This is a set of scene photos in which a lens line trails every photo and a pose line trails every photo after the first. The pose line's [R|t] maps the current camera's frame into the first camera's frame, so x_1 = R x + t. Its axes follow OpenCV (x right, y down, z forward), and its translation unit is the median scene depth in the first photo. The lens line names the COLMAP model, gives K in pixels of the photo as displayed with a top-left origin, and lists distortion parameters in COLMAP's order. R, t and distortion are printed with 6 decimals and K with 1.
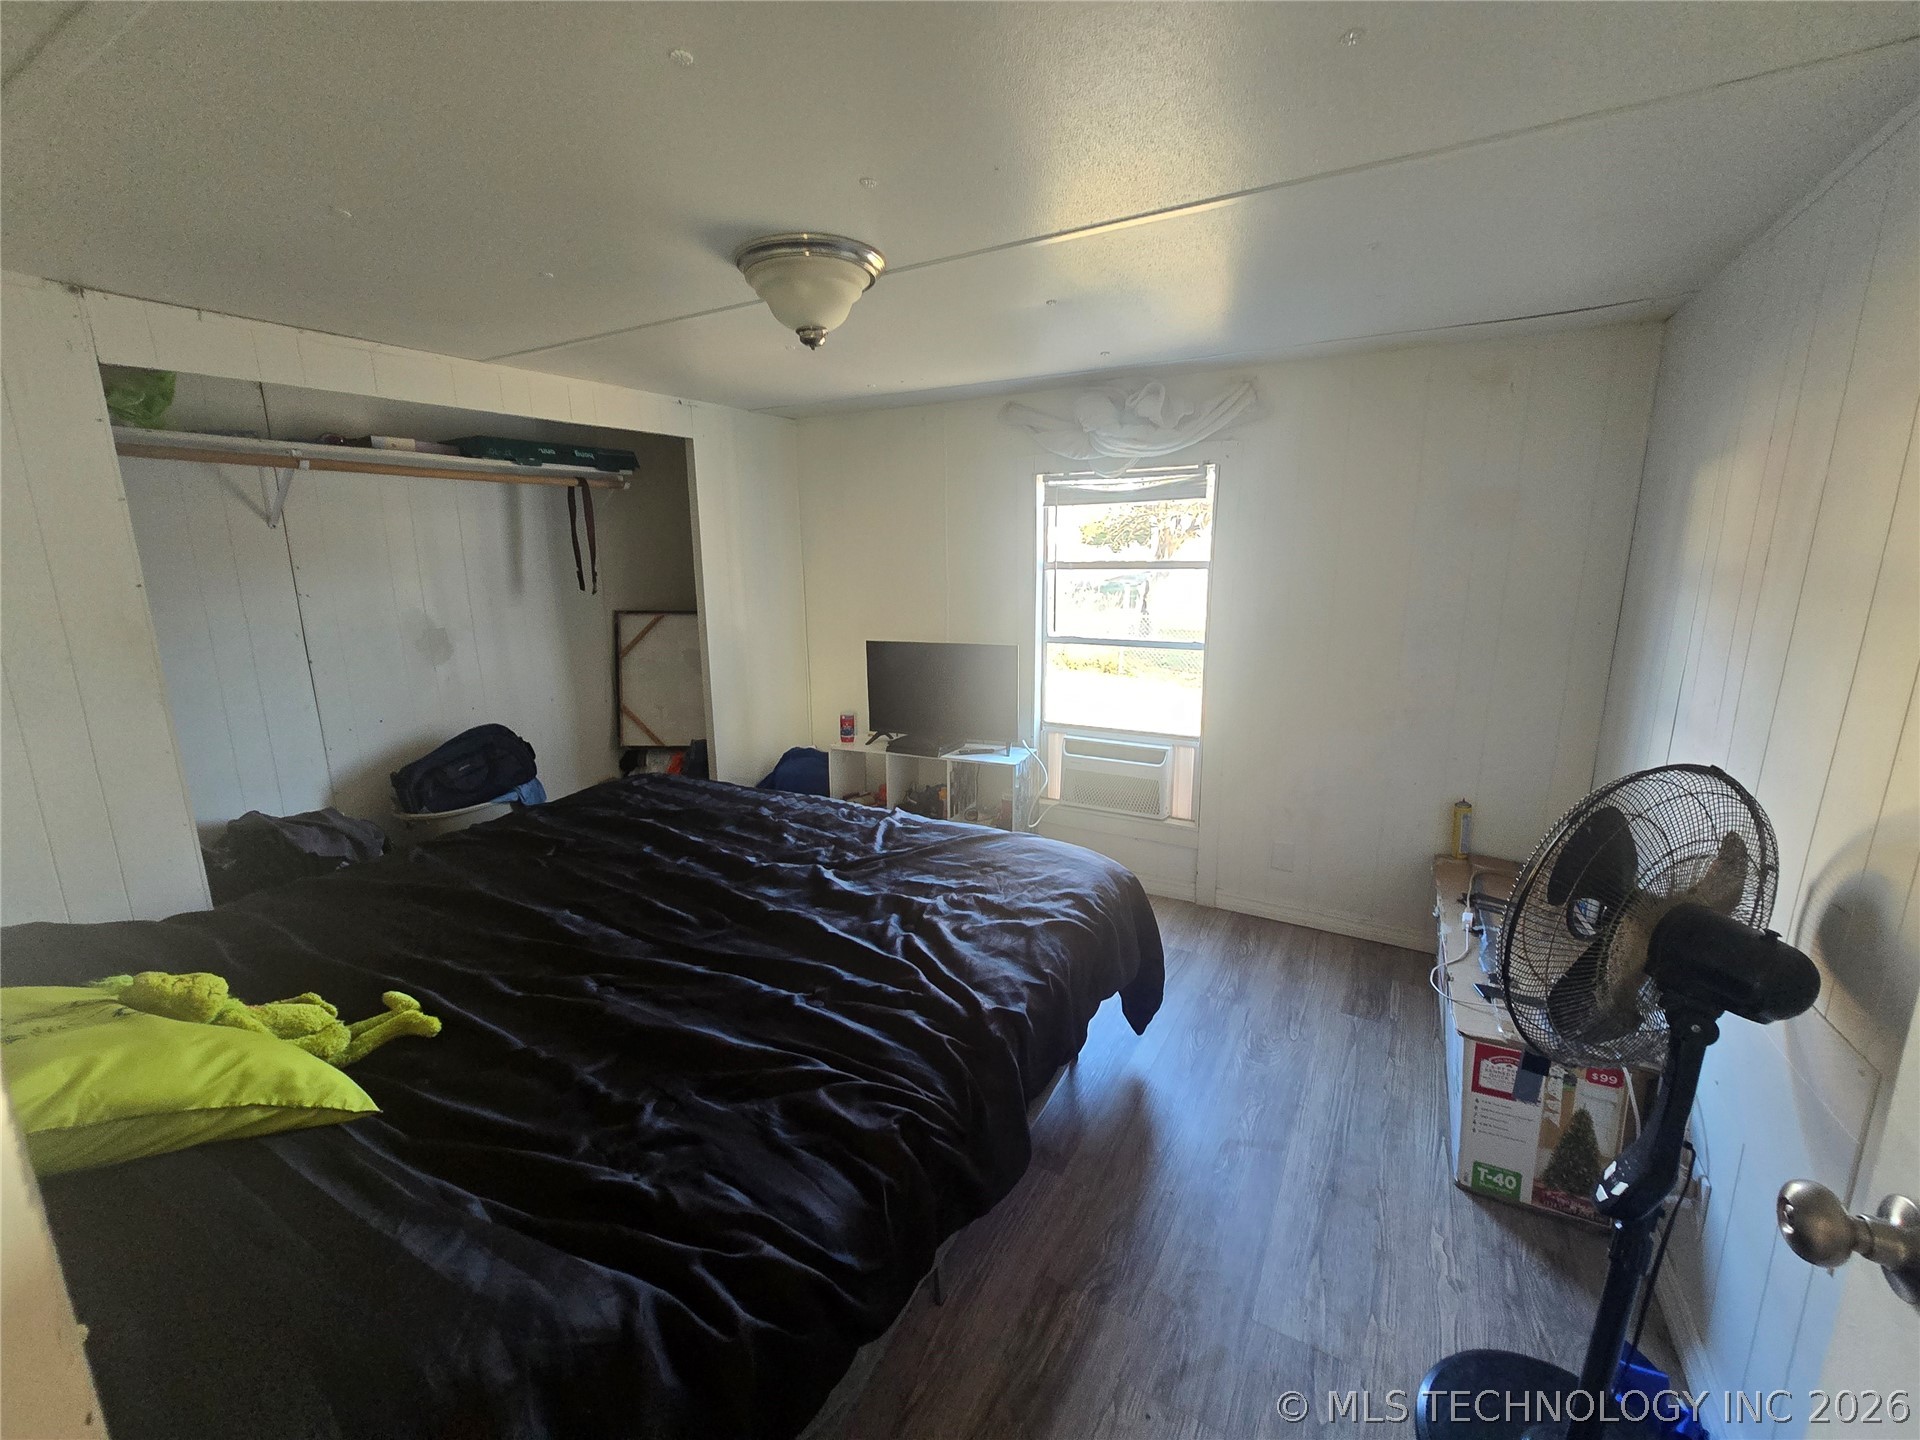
lens RADIAL K [[788.7, 0, 960.0], [0, 788.7, 720.0], [0, 0, 1]] dist [0.000016, -0.000466]
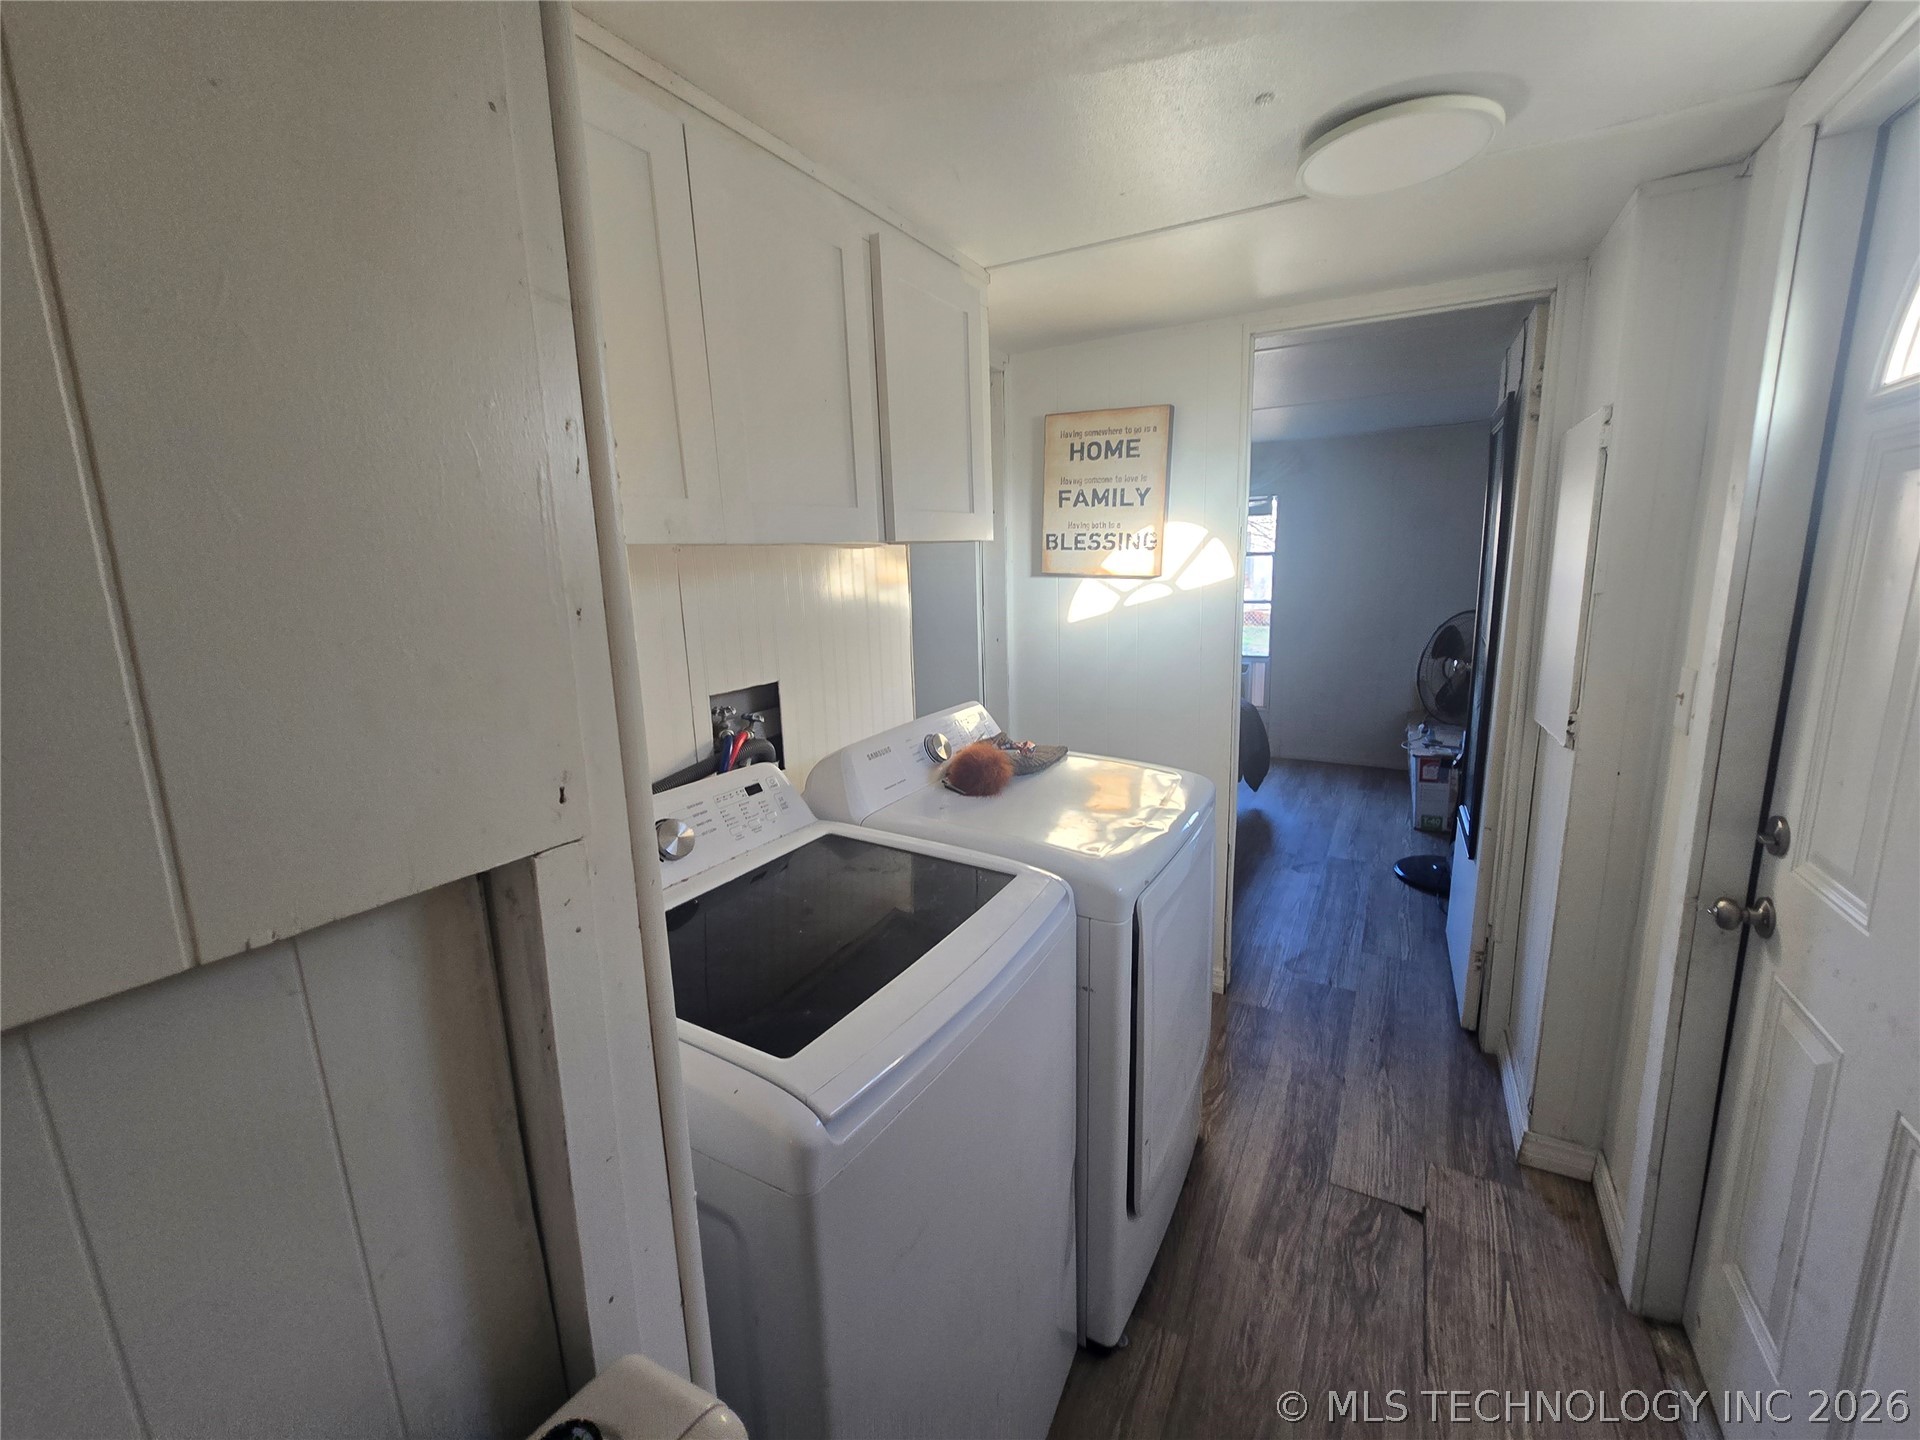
lens RADIAL K [[788.7, 0, 960.0], [0, 788.7, 720.0], [0, 0, 1]] dist [0.000016, -0.000466]
pose [[0.999805, -0.019401, 0.003668, -0.507281], [0.019432, 0.999775, -0.008528, 0.223015], [-0.003502, 0.008598, 0.999957, -0.950940]]
